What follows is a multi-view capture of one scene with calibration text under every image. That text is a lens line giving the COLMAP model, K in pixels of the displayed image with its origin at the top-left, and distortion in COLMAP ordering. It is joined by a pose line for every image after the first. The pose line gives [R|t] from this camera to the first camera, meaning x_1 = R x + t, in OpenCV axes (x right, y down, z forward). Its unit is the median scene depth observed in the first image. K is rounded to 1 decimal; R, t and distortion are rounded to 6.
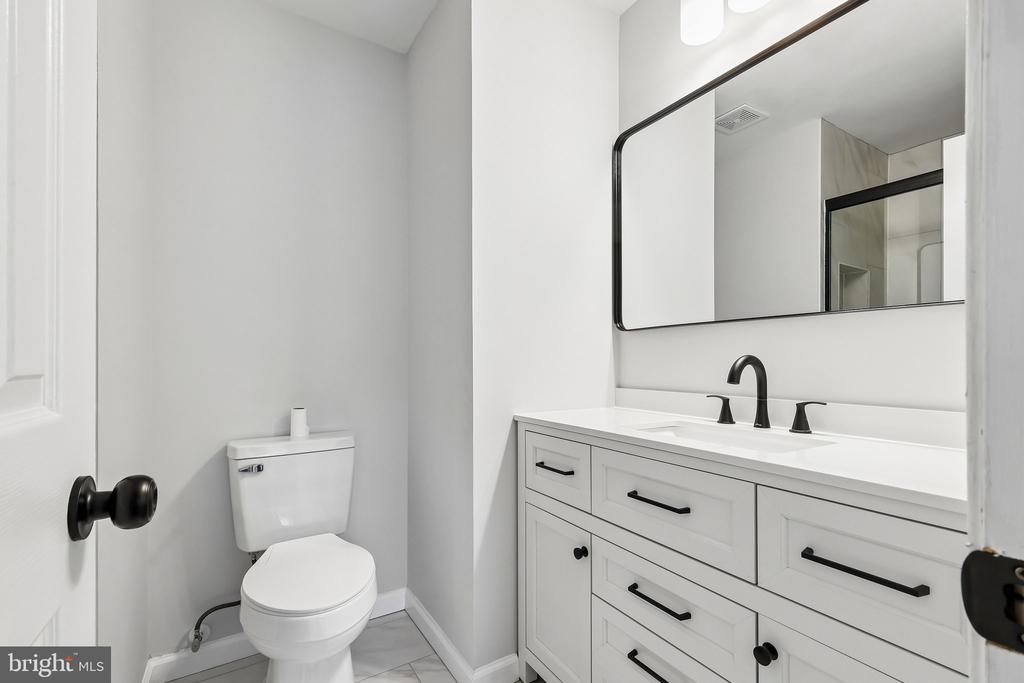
lens RADIAL K [[450.5, 0, 507.9], [0, 450.5, 347.8], [0, 0, 1]] dist [0.002721, 0.000733]
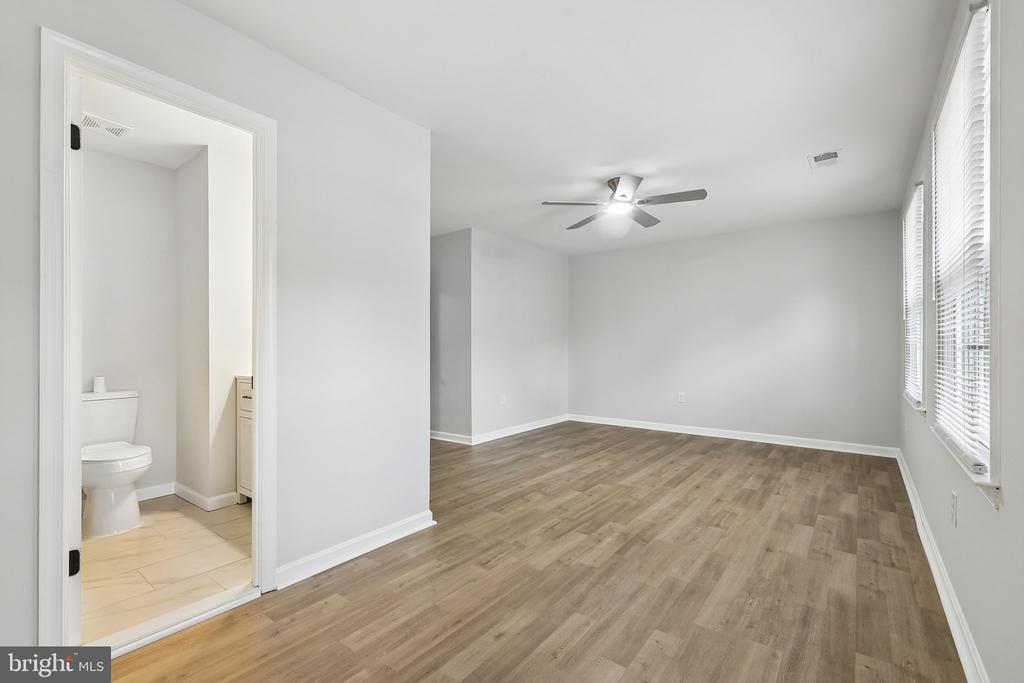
lens RADIAL K [[450.5, 0, 521.4], [0, 450.5, 345.0], [0, 0, 1]] dist [0.002721, 0.000733]
pose [[0.941066, -0.007301, 0.338143, 0.529789], [0.004219, 0.999943, 0.009847, -0.001368], [-0.338195, -0.007840, 0.941043, -1.308595]]
